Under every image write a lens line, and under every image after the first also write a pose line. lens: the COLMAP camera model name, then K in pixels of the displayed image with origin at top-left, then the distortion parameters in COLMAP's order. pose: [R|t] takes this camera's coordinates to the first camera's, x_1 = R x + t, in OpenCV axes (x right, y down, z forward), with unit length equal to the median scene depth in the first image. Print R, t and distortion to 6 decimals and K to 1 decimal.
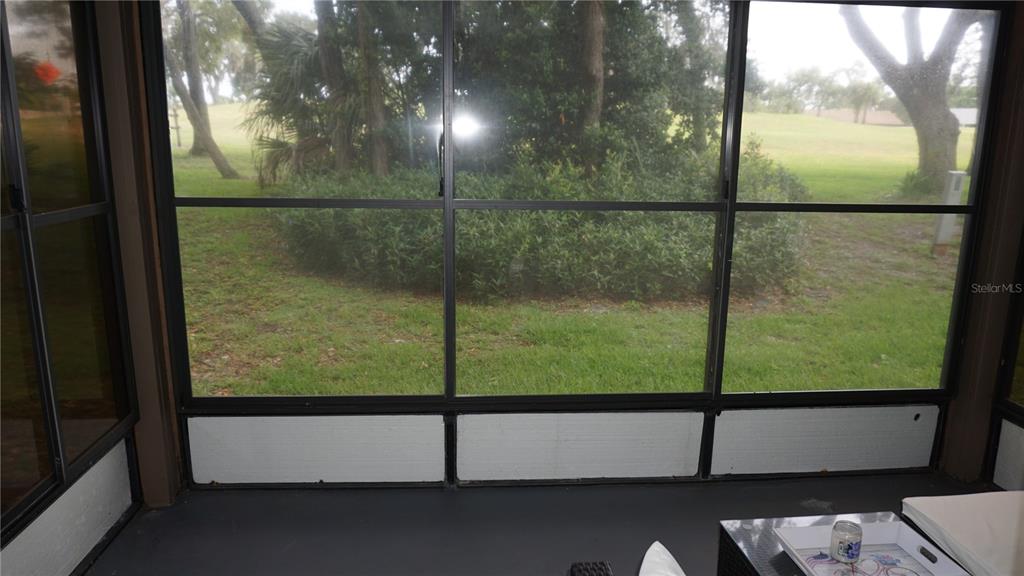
lens RADIAL K [[724.5, 0, 513.7], [0, 724.5, 291.9], [0, 0, 1]] dist [-0.031267, 0.006091]
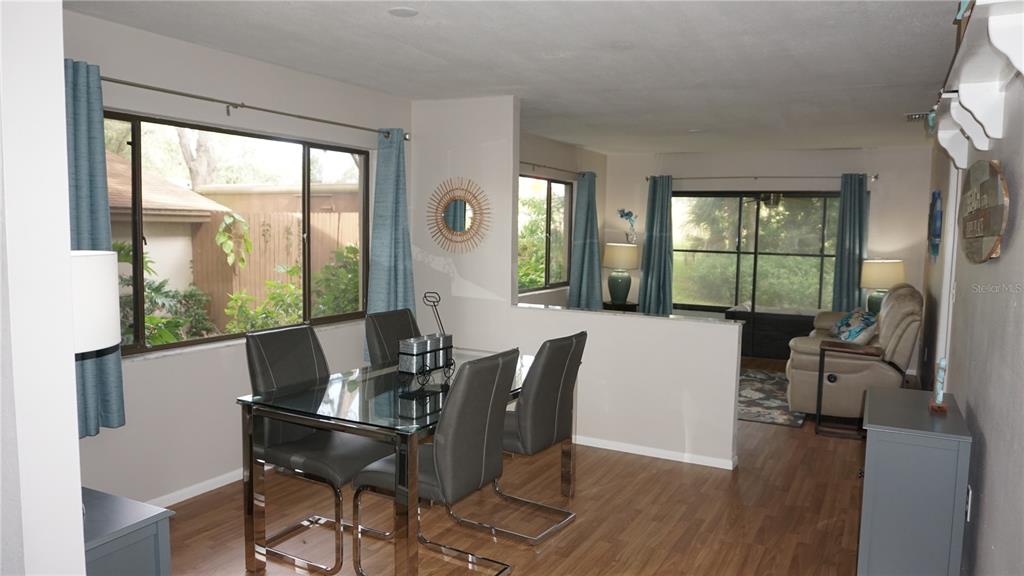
lens RADIAL K [[724.5, 0, 517.0], [0, 724.5, 288.7], [0, 0, 1]] dist [-0.031267, 0.006091]
pose [[0.847528, 0.044554, -0.528878, 0.333224], [-0.116366, 0.987824, -0.103261, 0.207113], [0.517837, 0.149060, 0.842393, -0.971172]]
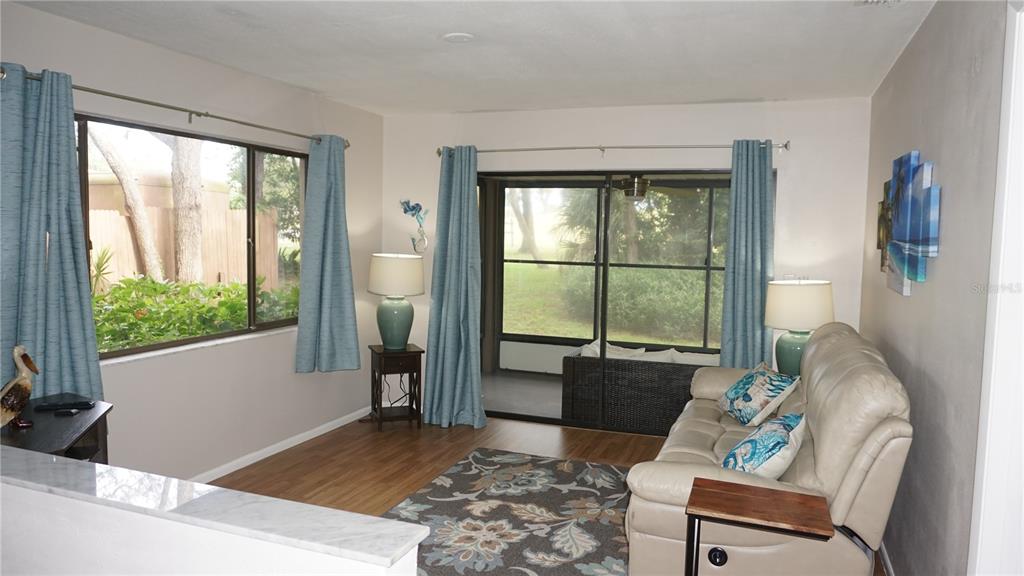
lens RADIAL K [[724.5, 0, 507.3], [0, 724.5, 287.2], [0, 0, 1]] dist [-0.031267, 0.006091]
pose [[0.905450, 0.032214, -0.423228, 0.274145], [-0.093601, 0.987723, -0.125068, 0.118575], [0.414003, 0.152857, 0.897350, -0.559960]]
